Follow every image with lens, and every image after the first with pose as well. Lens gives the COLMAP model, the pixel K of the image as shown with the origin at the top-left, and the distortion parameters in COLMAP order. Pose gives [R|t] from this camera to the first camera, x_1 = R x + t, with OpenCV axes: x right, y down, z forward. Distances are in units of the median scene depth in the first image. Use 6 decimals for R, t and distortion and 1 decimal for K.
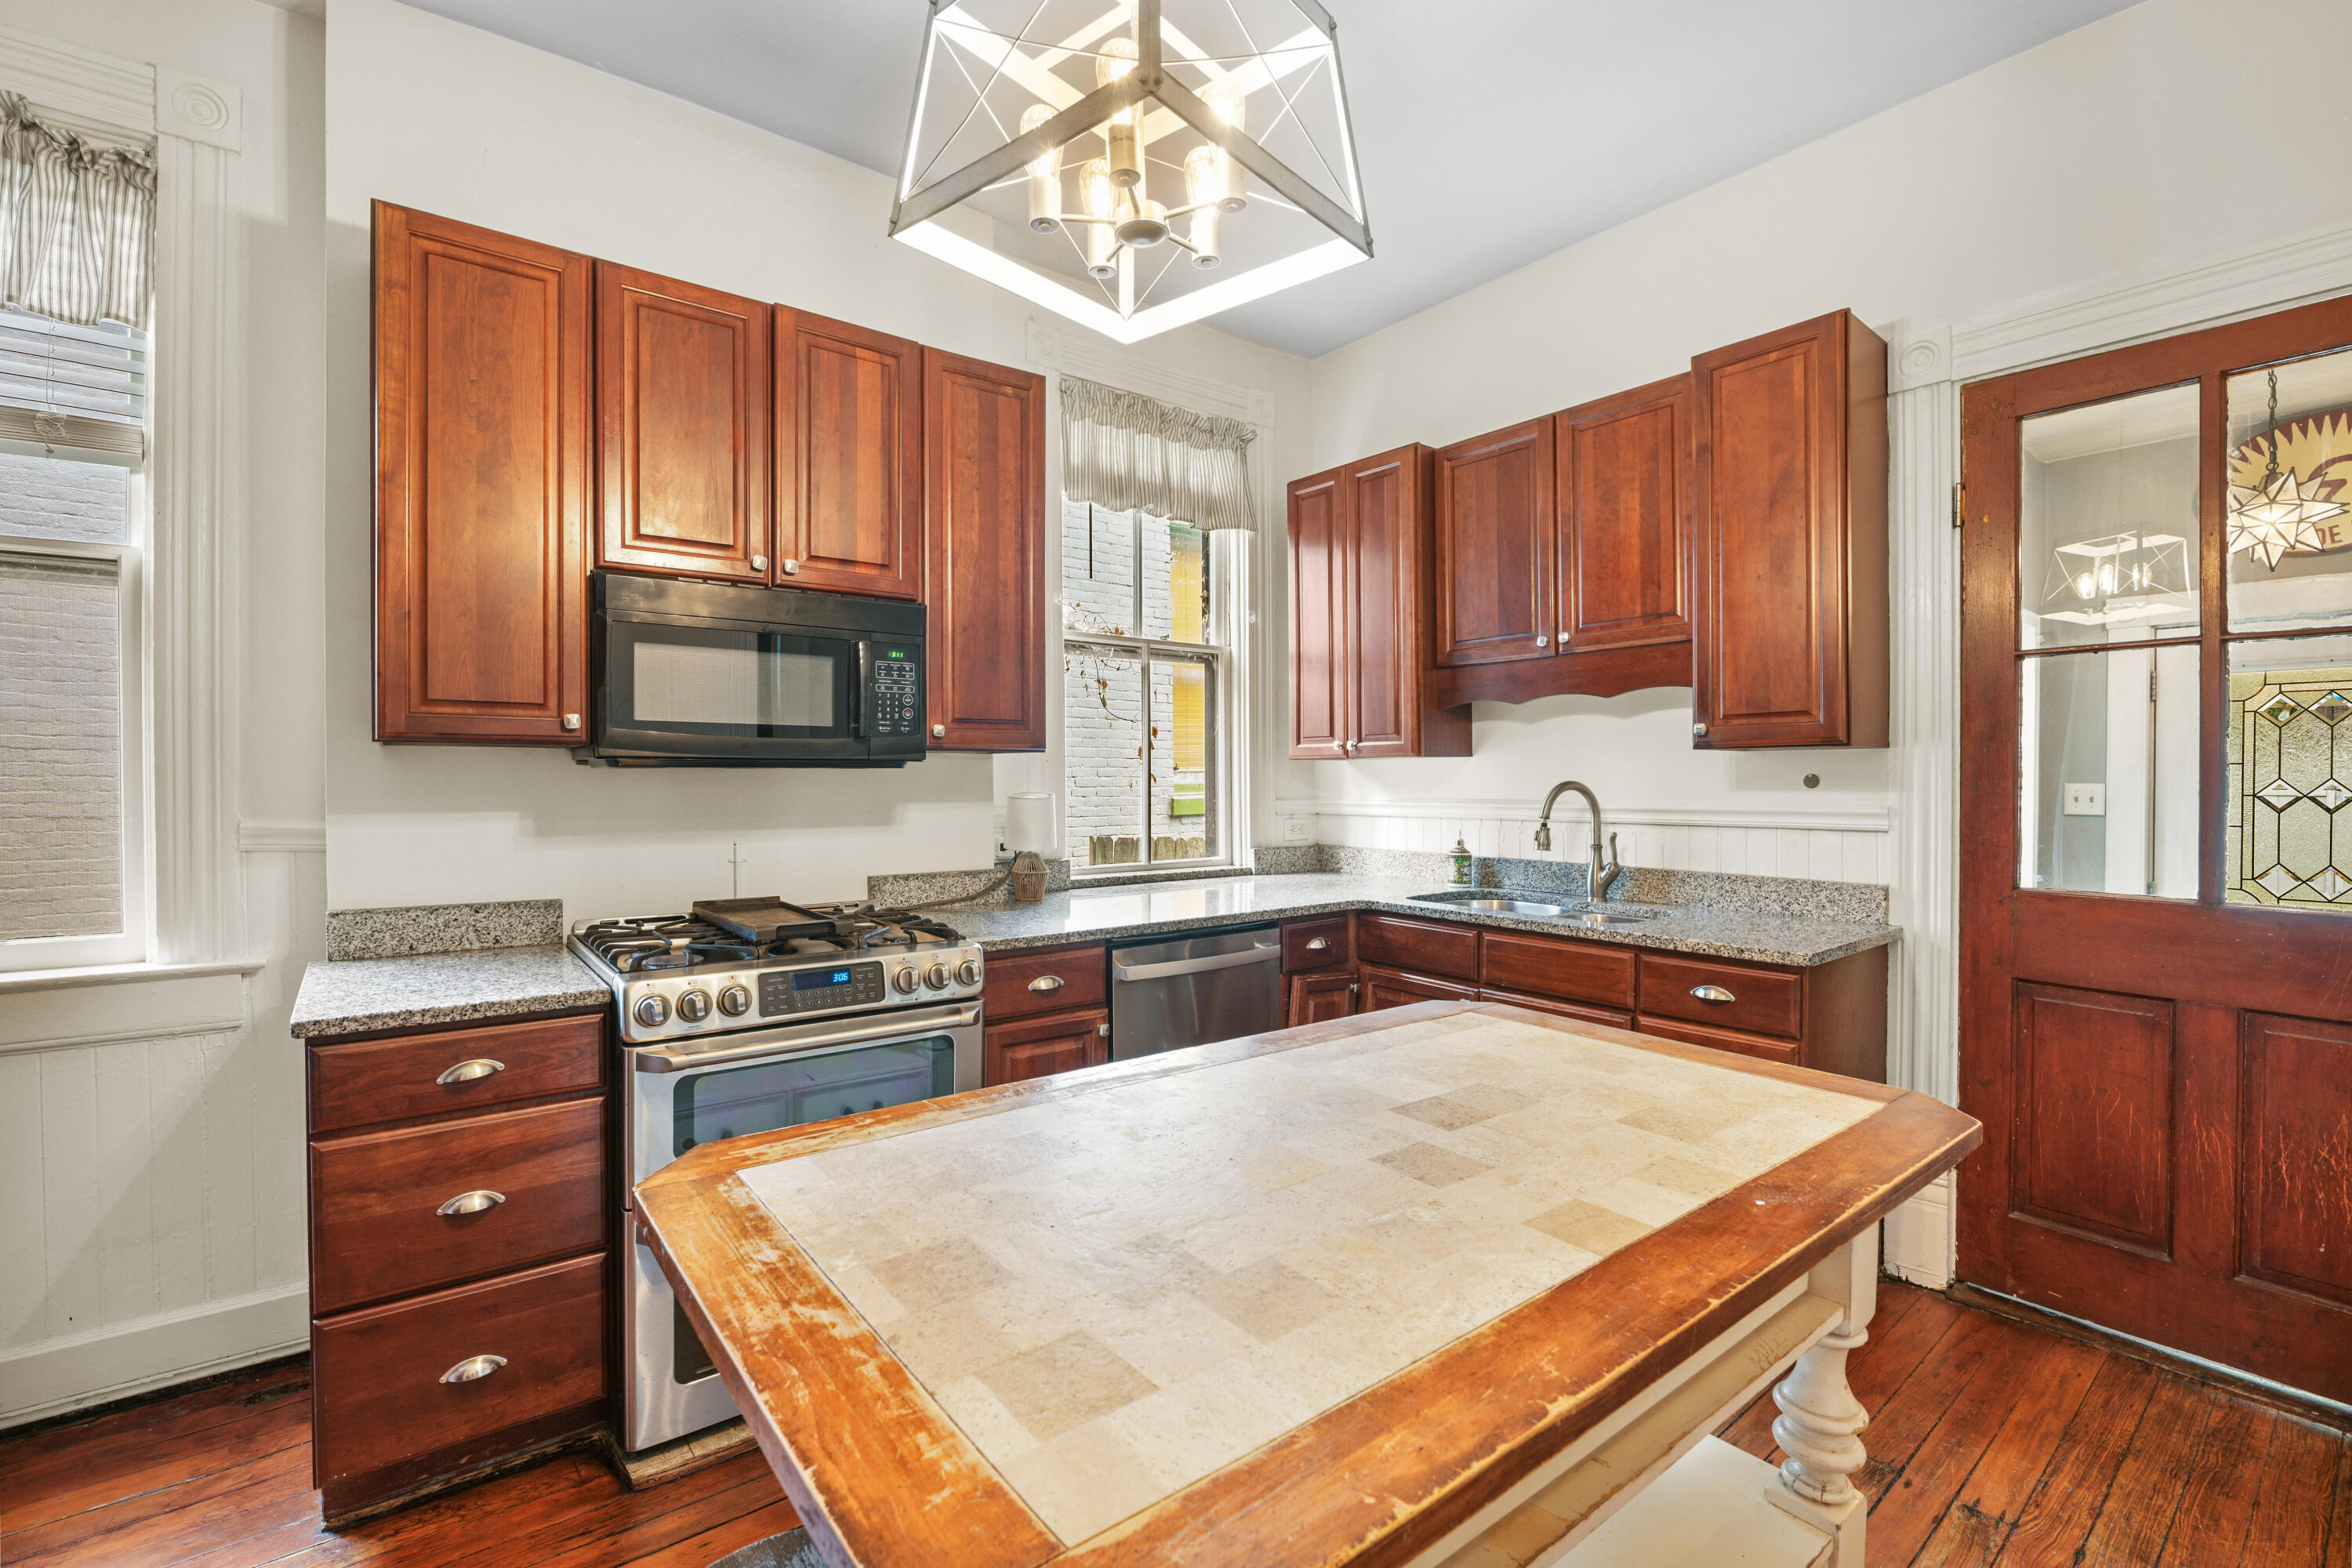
lens RADIAL K [[1023.9, 0, 1156.7], [0, 1023.9, 782.8], [0, 0, 1]] dist [-0.018368, 0.001321]
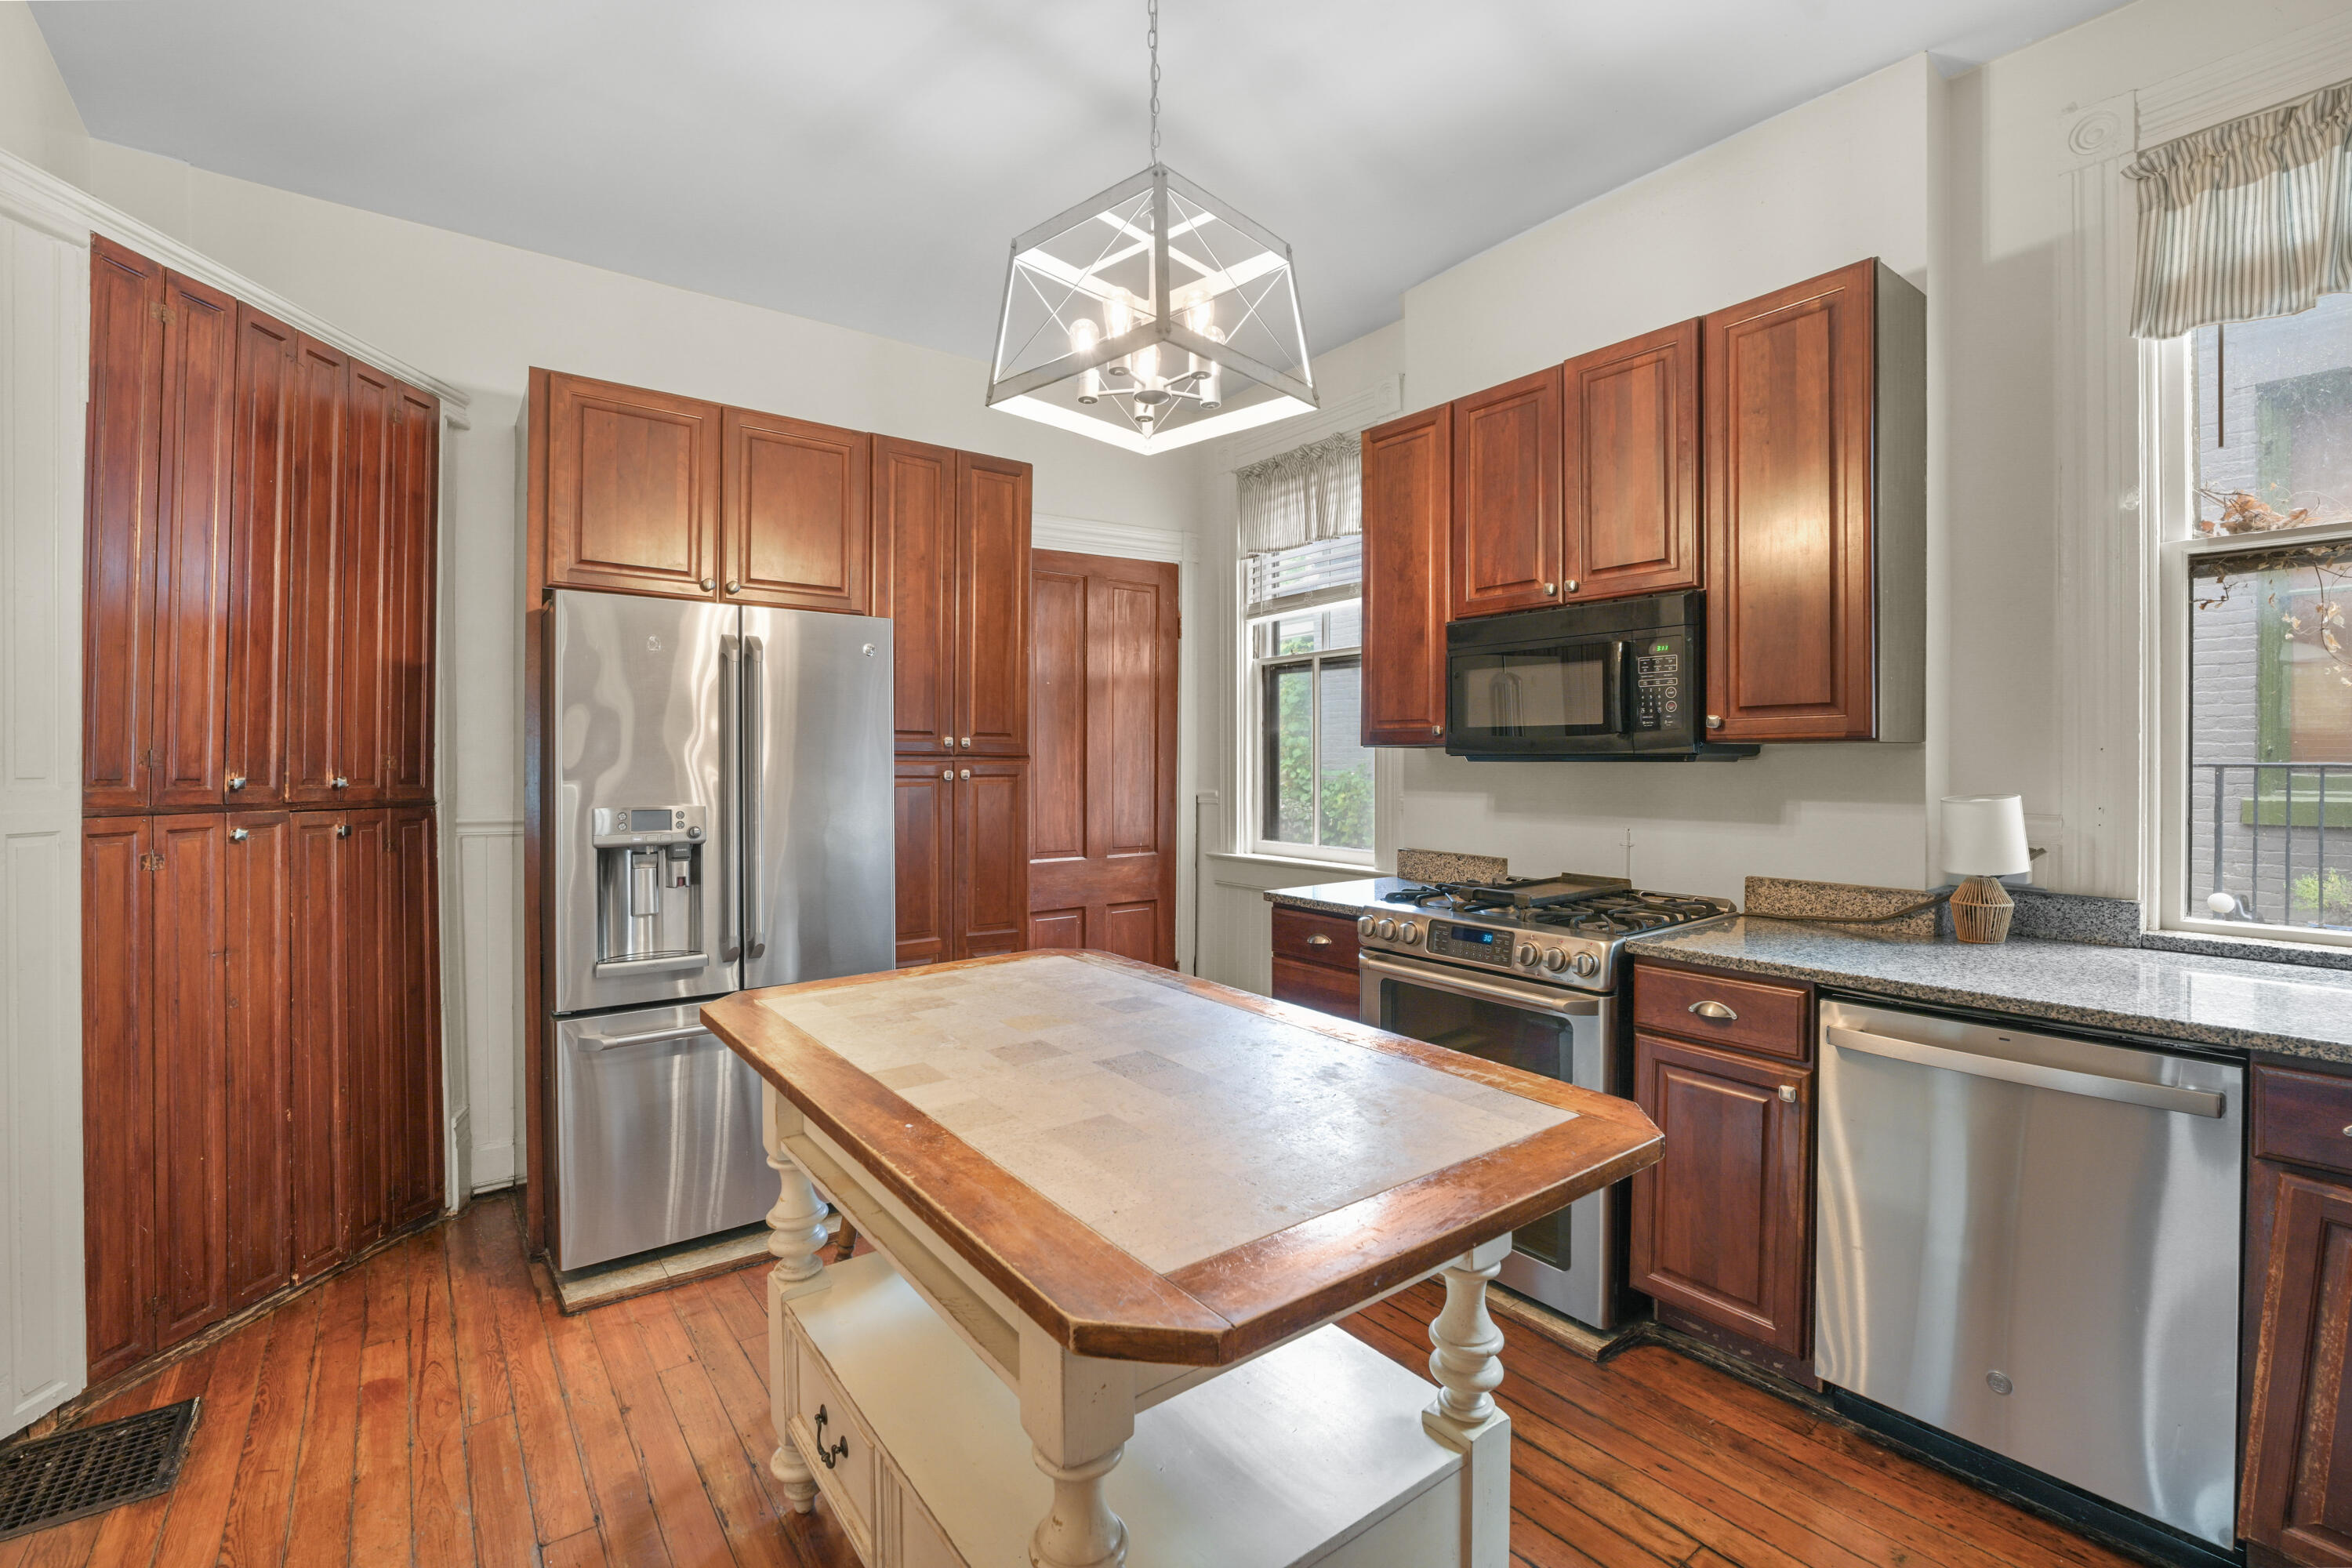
lens RADIAL K [[1023.9, 0, 1188.9], [0, 1023.9, 763.2], [0, 0, 1]] dist [-0.018368, 0.001321]
pose [[0.006922, 0.001000, -0.999976, 0.718454], [-0.008978, 0.999959, 0.000938, -0.009816], [0.999936, 0.008972, 0.006930, 0.522390]]
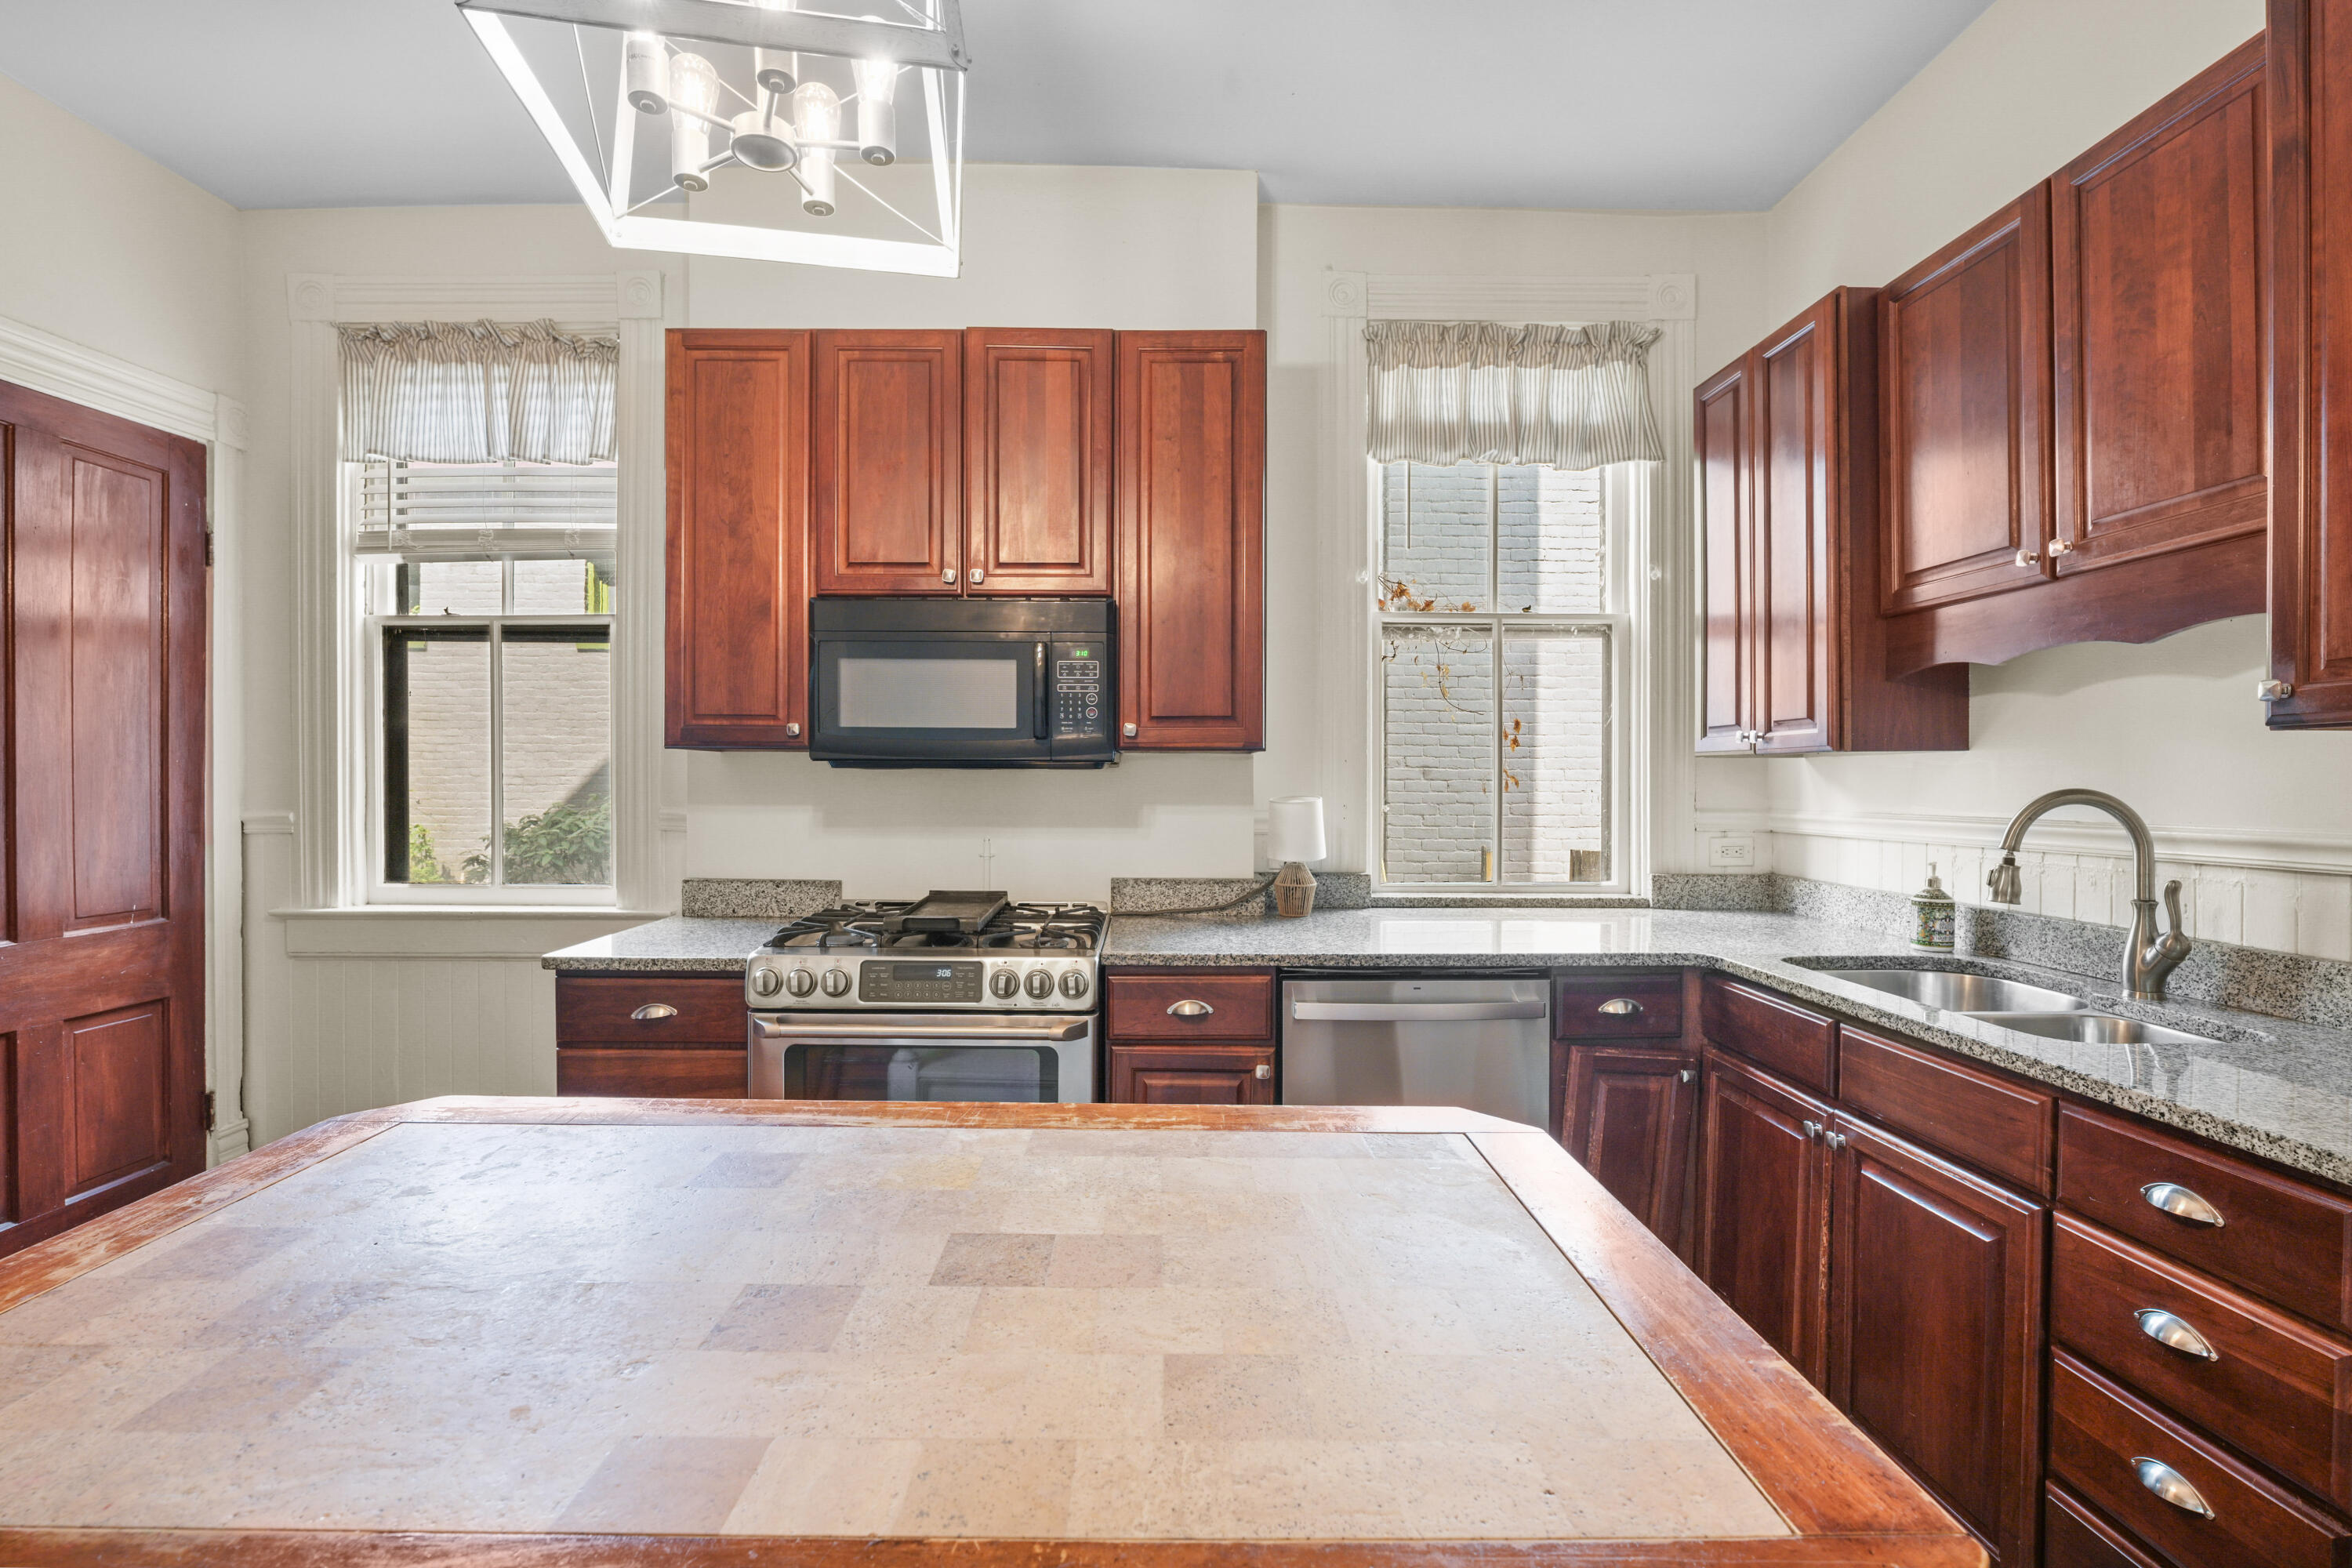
lens RADIAL K [[1023.9, 0, 1168.7], [0, 1023.9, 790.4], [0, 0, 1]] dist [-0.018368, 0.001321]
pose [[0.801777, 0.010083, -0.597539, 0.393247], [-0.007762, 0.999949, 0.006459, -0.000804], [0.597573, -0.000540, 0.801814, 0.256225]]
